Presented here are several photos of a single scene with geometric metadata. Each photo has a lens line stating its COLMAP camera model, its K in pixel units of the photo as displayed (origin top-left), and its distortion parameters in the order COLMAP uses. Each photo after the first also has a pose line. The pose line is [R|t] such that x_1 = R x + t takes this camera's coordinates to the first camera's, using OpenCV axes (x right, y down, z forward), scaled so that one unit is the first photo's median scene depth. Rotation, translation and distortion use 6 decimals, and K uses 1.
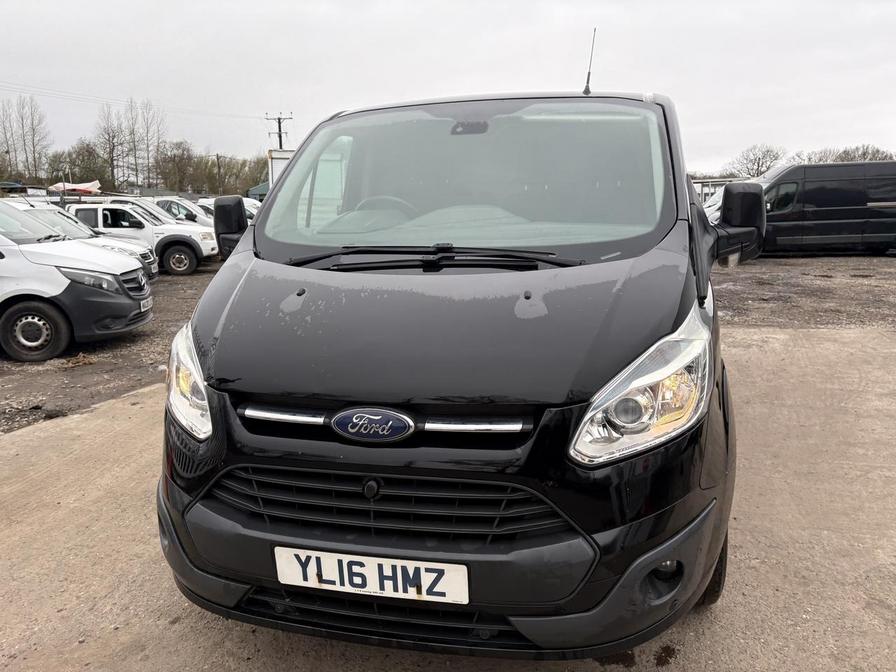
lens RADIAL K [[672.6, 0, 448.0], [0, 672.6, 336.0], [0, 0, 1]] dist [0.007085, -0.005413]
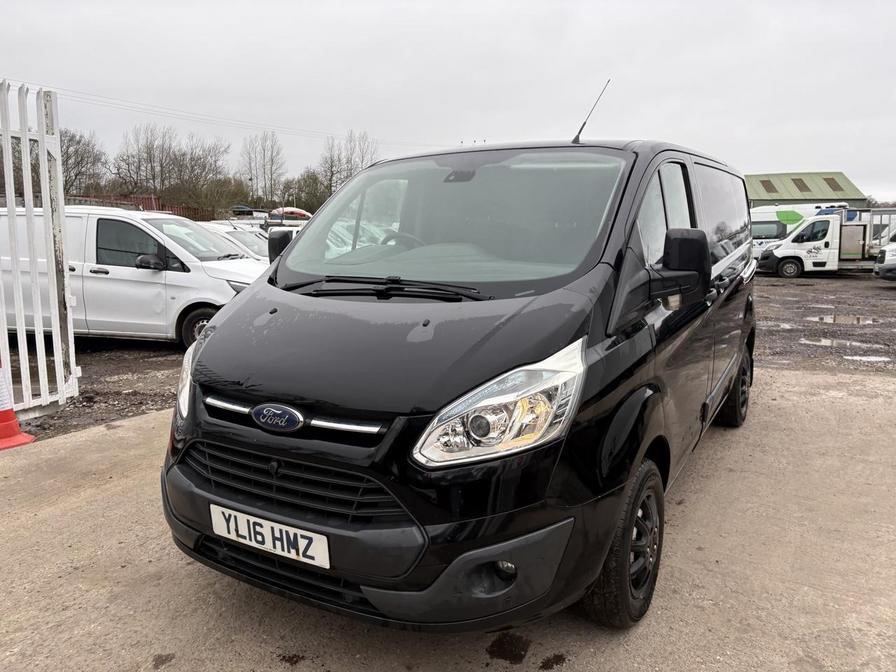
lens RADIAL K [[672.6, 0, 448.0], [0, 672.6, 336.0], [0, 0, 1]] dist [0.007085, -0.005413]
pose [[0.956307, 0.061700, -0.285780, 0.541677], [-0.071349, 0.997175, -0.023465, -0.014415], [0.283525, 0.042830, 0.958008, -0.135726]]
